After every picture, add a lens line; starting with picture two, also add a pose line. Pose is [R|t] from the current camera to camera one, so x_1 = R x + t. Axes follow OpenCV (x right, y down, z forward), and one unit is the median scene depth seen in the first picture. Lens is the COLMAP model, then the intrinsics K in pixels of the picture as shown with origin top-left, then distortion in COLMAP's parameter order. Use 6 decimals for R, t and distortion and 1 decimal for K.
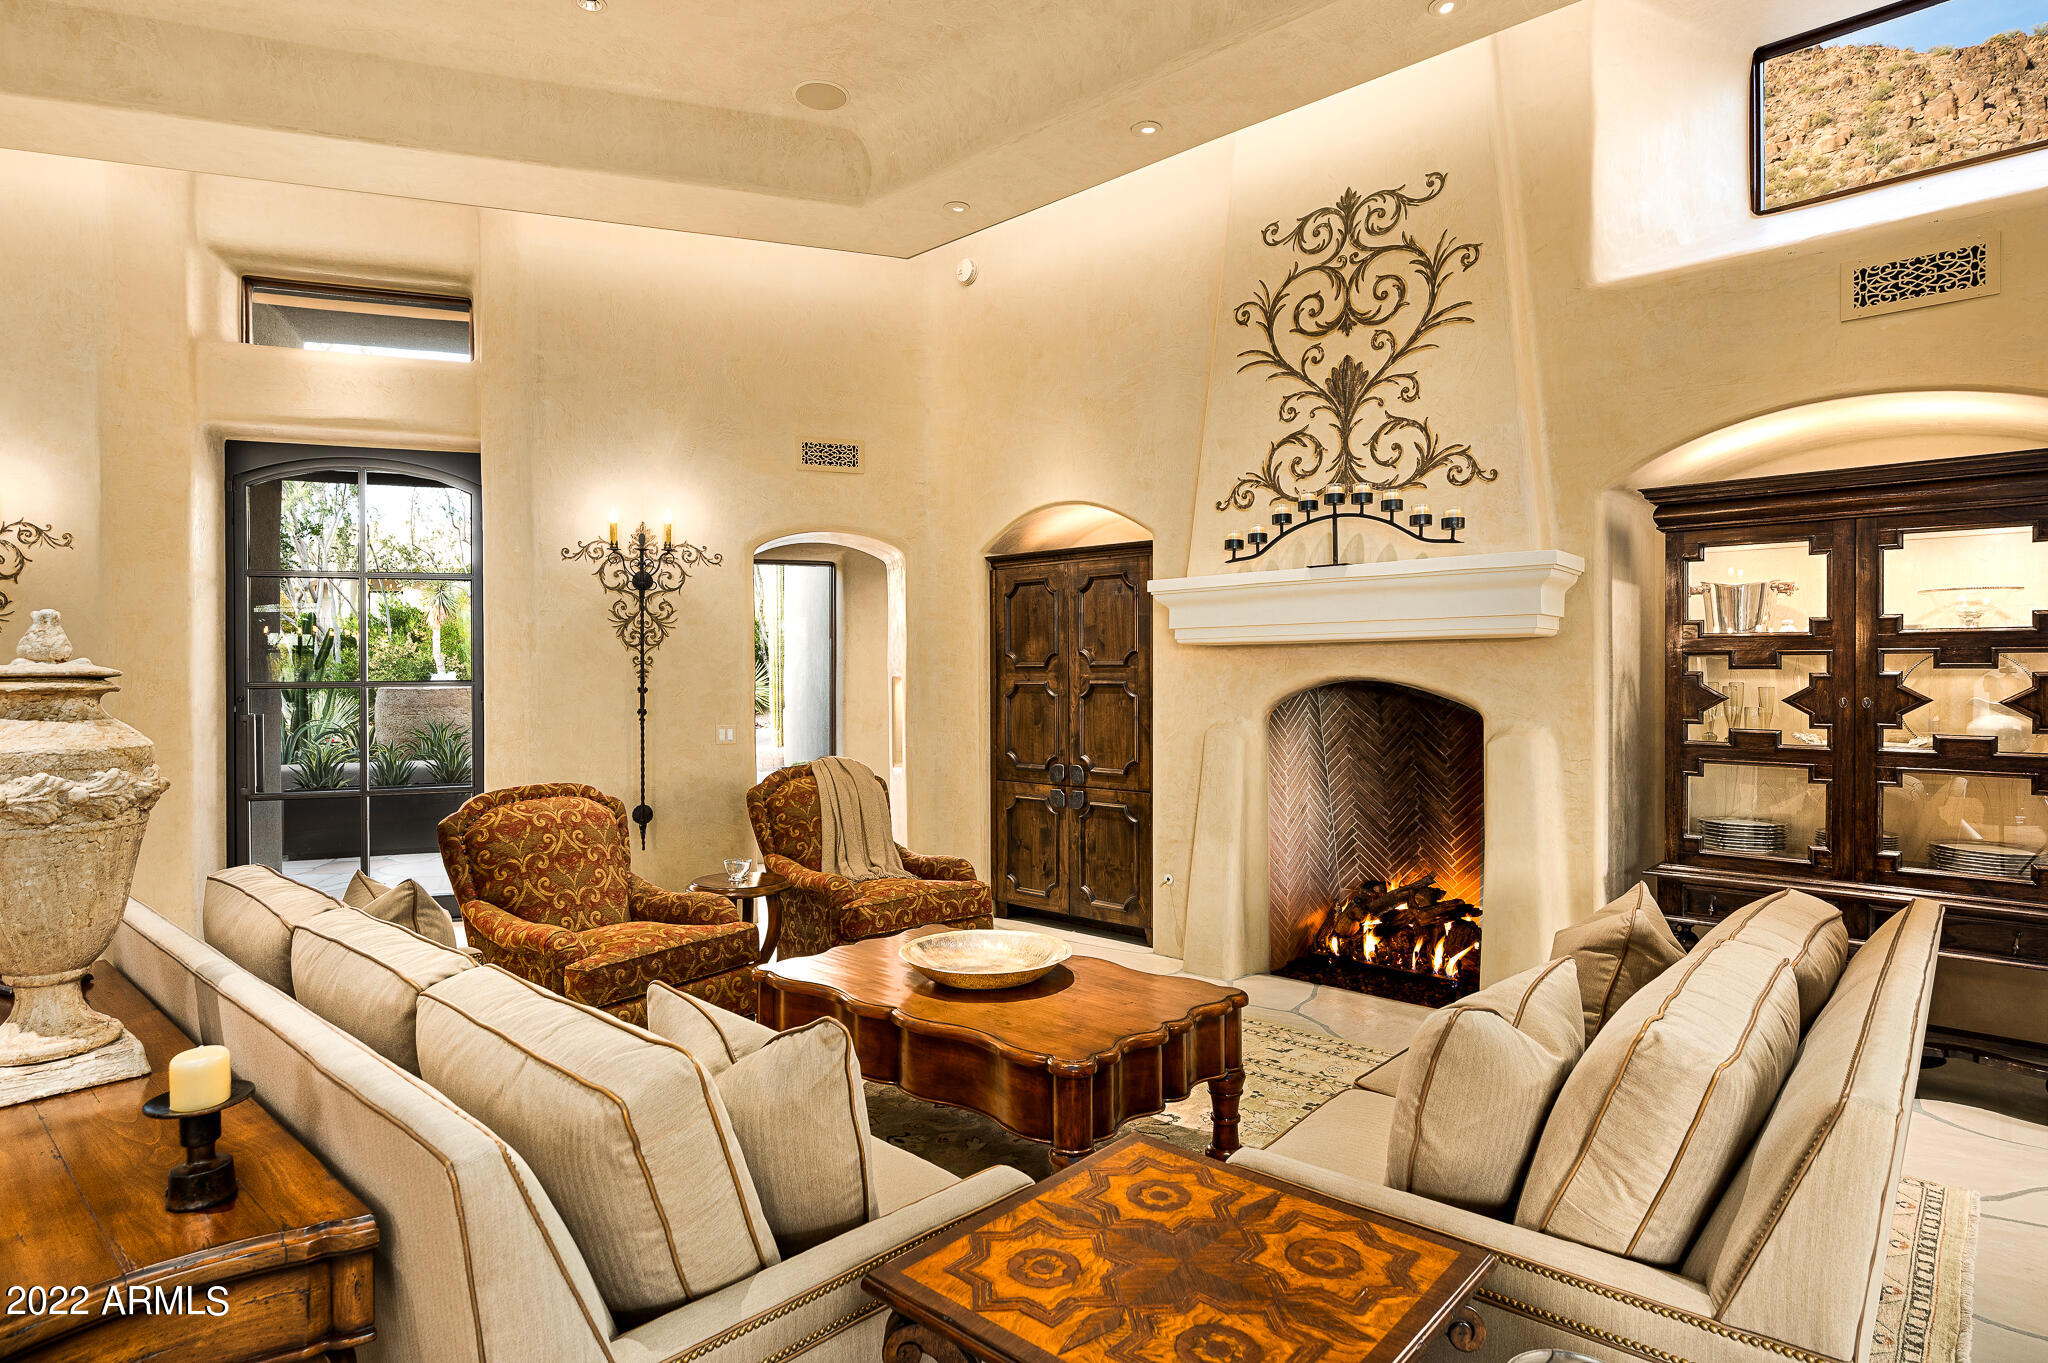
lens RADIAL K [[1078.4, 0, 984.9], [0, 1078.4, 684.2], [0, 0, 1]] dist [-0.001212, 0.000219]
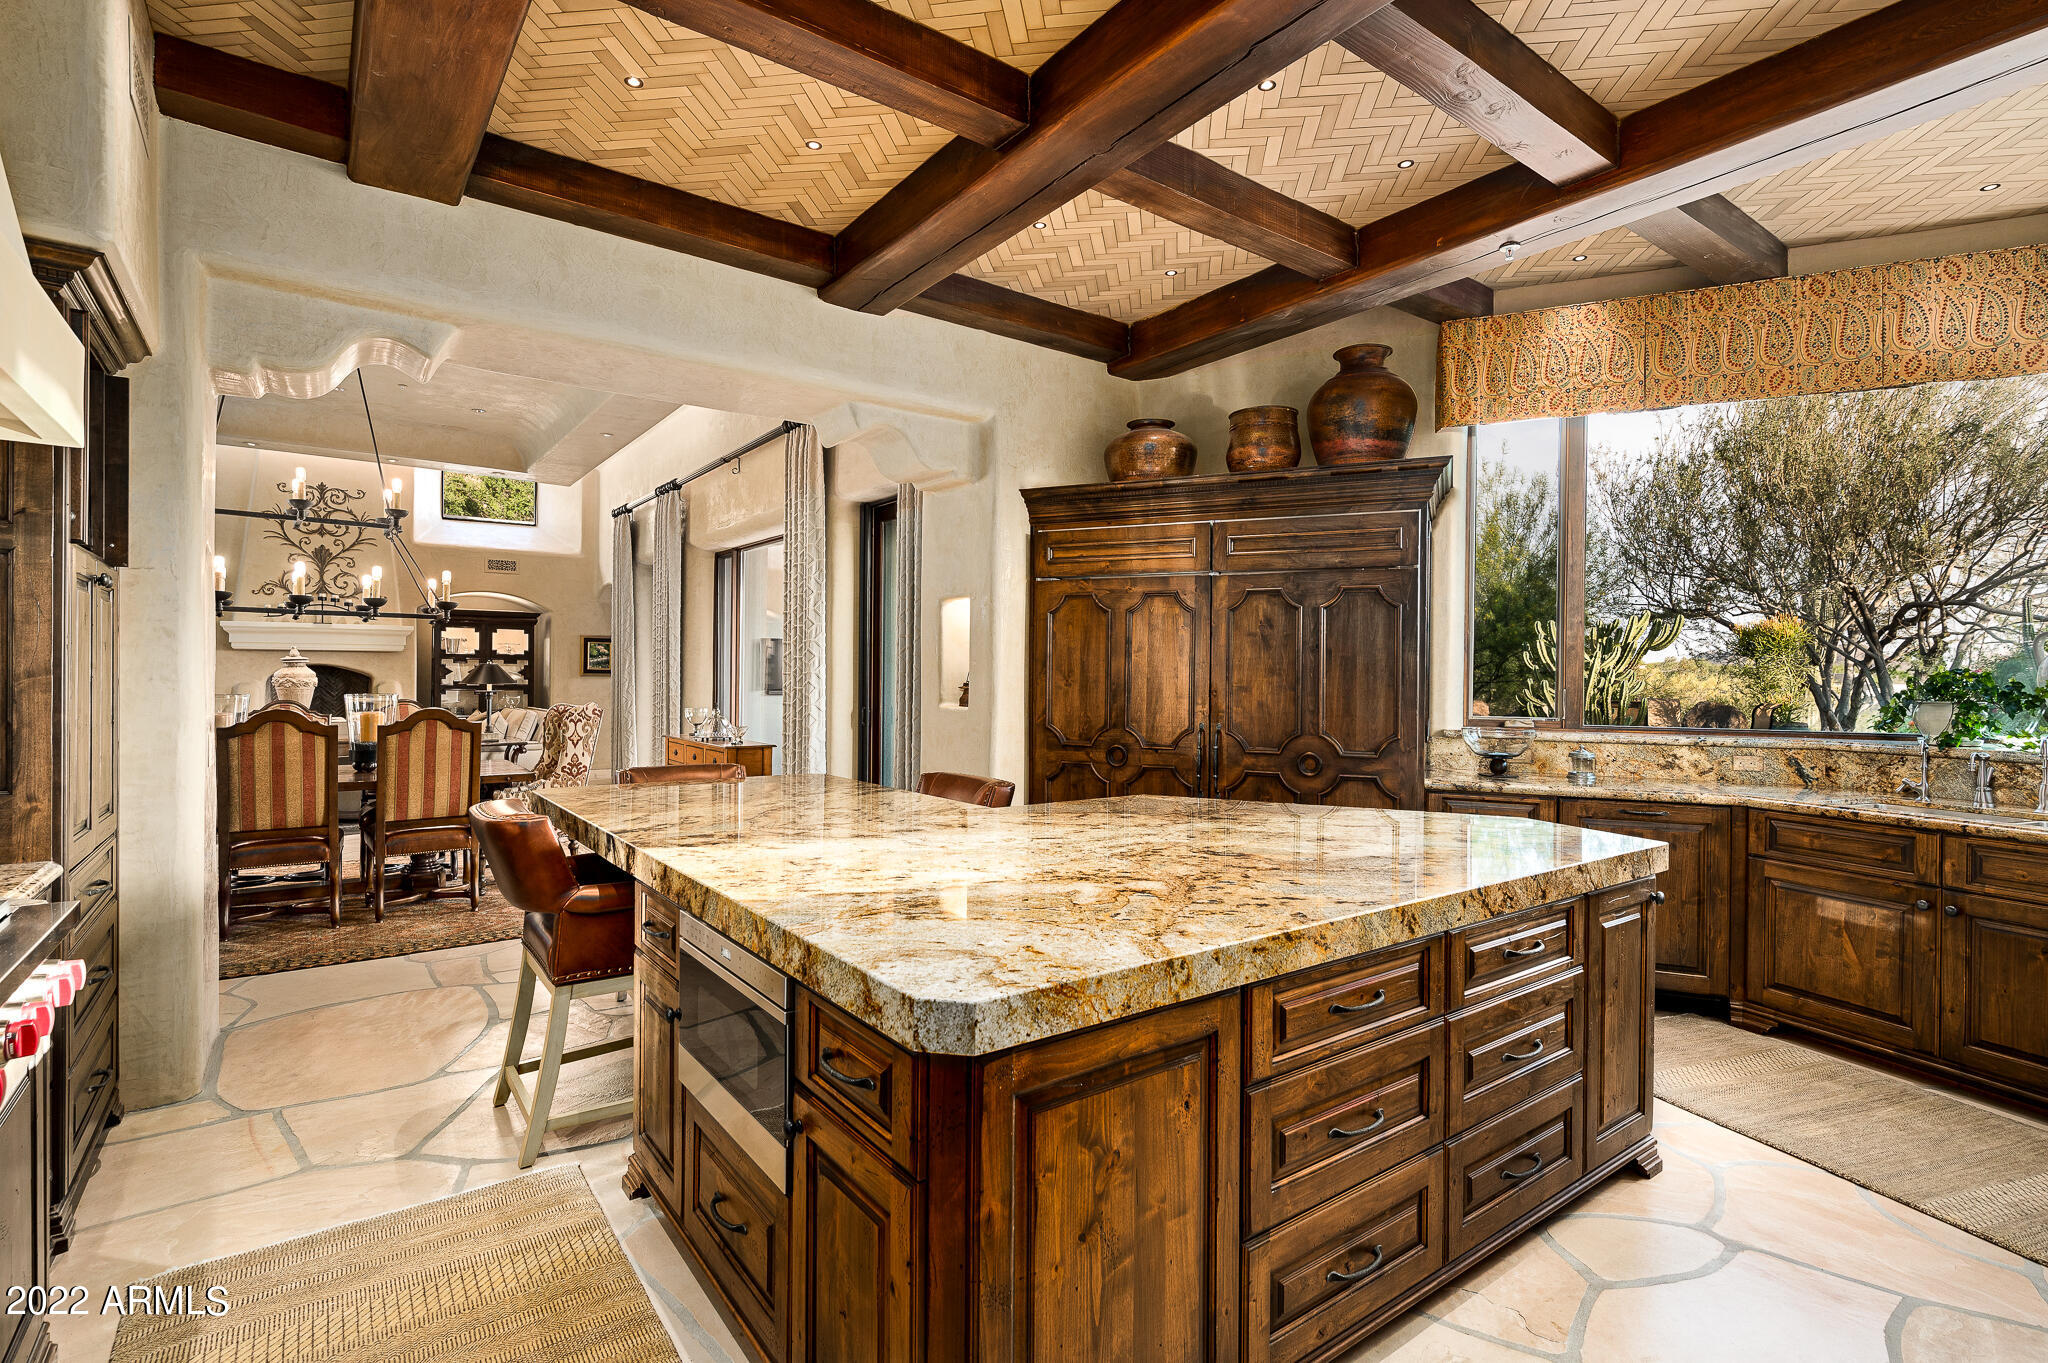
lens RADIAL K [[929.0, 0, 1036.8], [0, 929.0, 678.5], [0, 0, 1]] dist [-0.007578, 0.001647]
pose [[0.164506, -0.002115, 0.986374, -1.642548], [-0.002530, 0.999994, 0.002566, 0.019477], [-0.986373, -0.002917, 0.164500, -1.138408]]
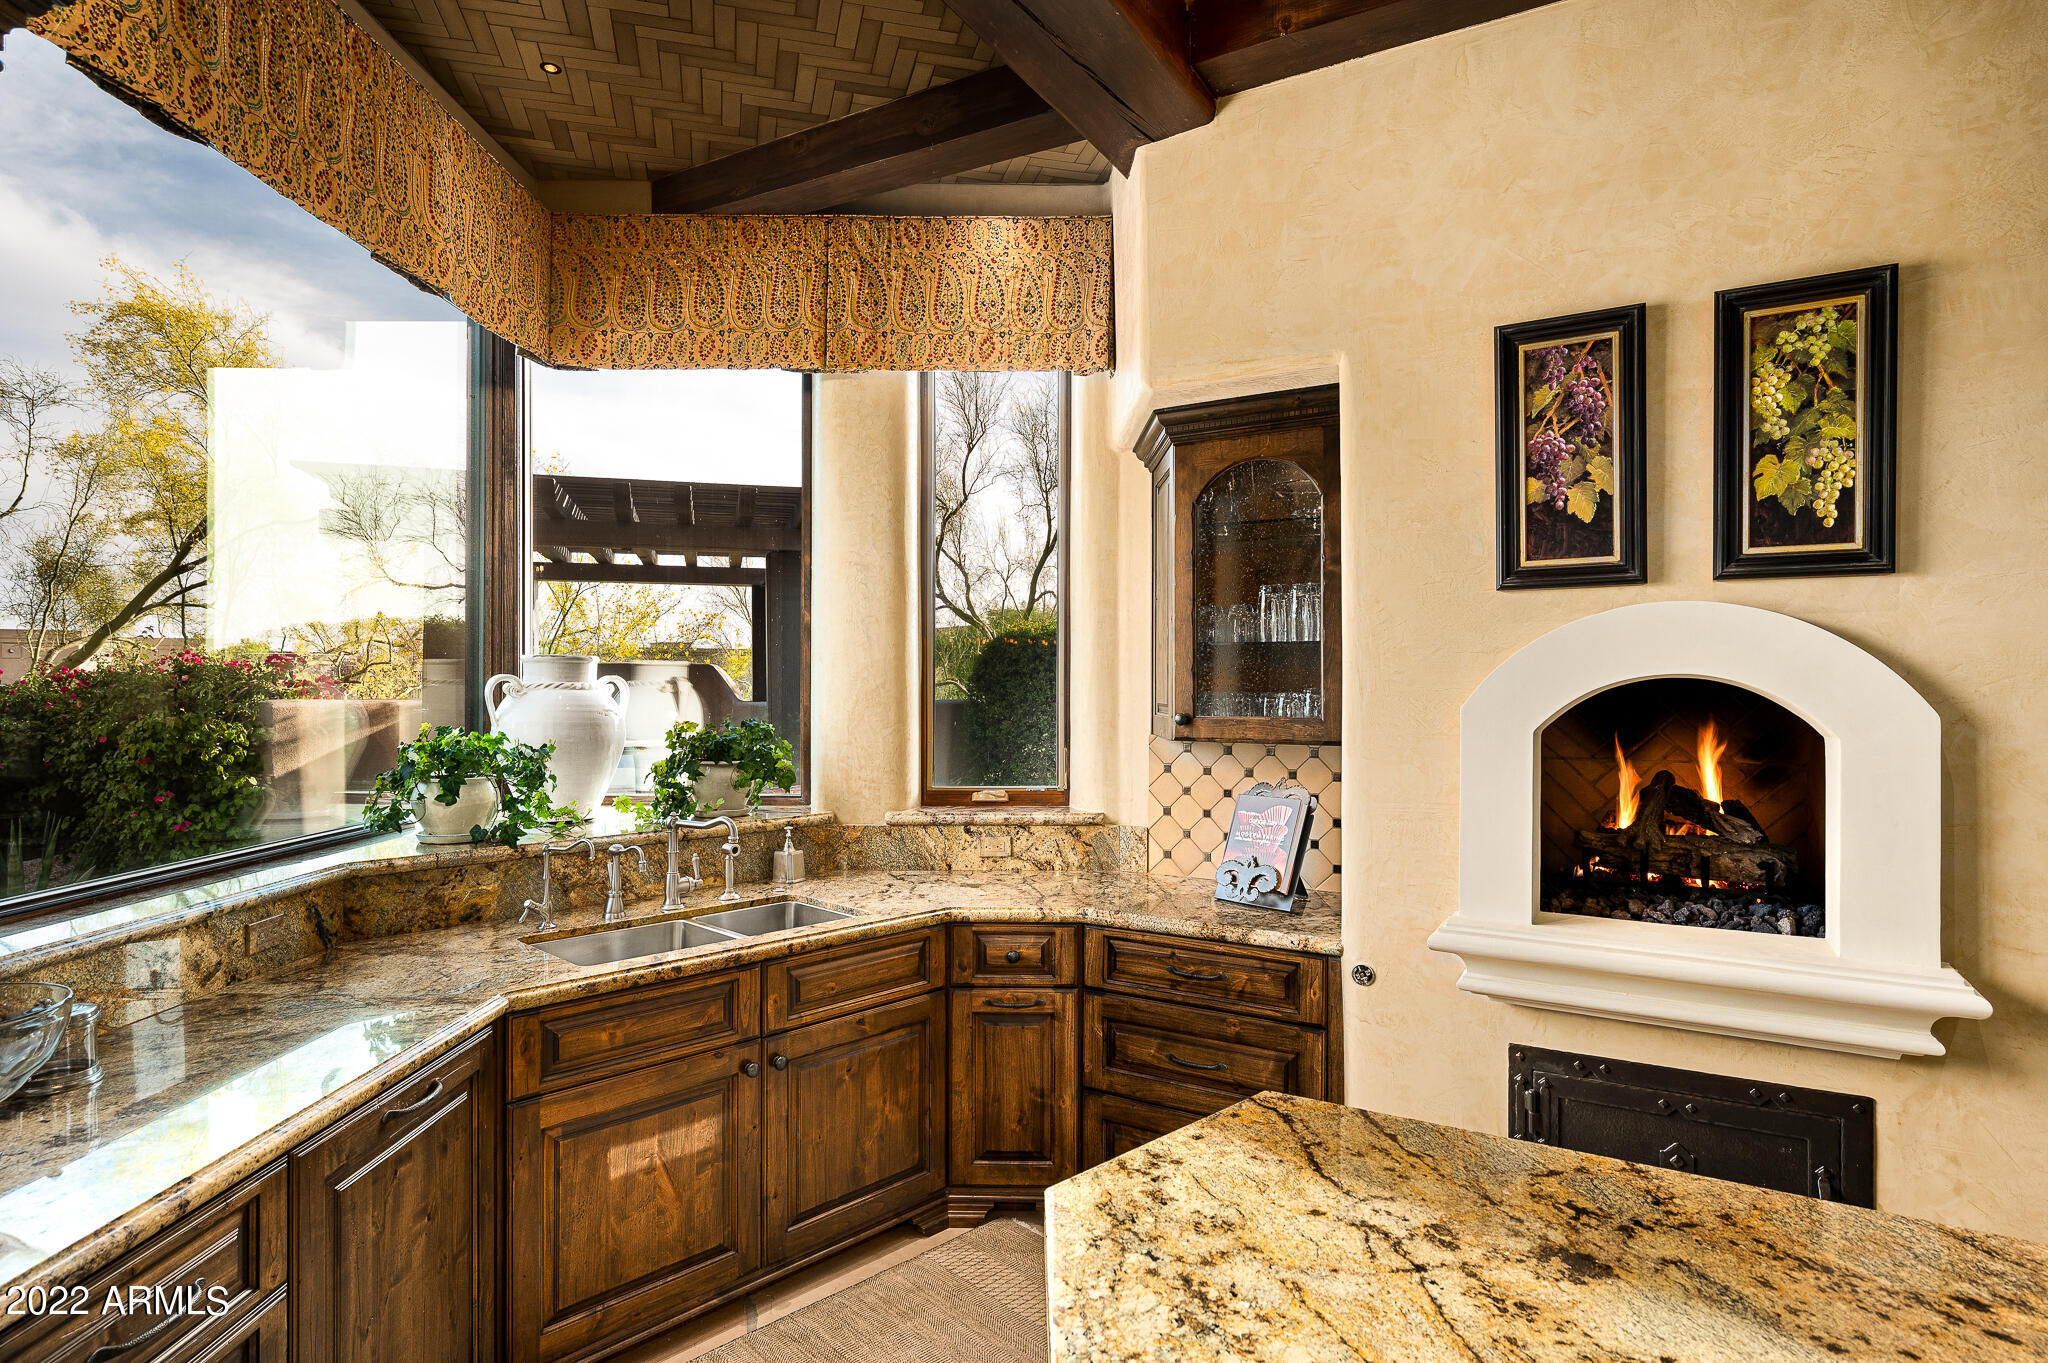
lens RADIAL K [[1078.4, 0, 1020.5], [0, 1078.4, 689.4], [0, 0, 1]] dist [-0.001212, 0.000219]
pose [[-0.976121, 0.004220, -0.217187, -0.872776], [0.001251, 0.999904, 0.013808, -0.022574], [0.217224, 0.013207, -0.976032, -1.086828]]
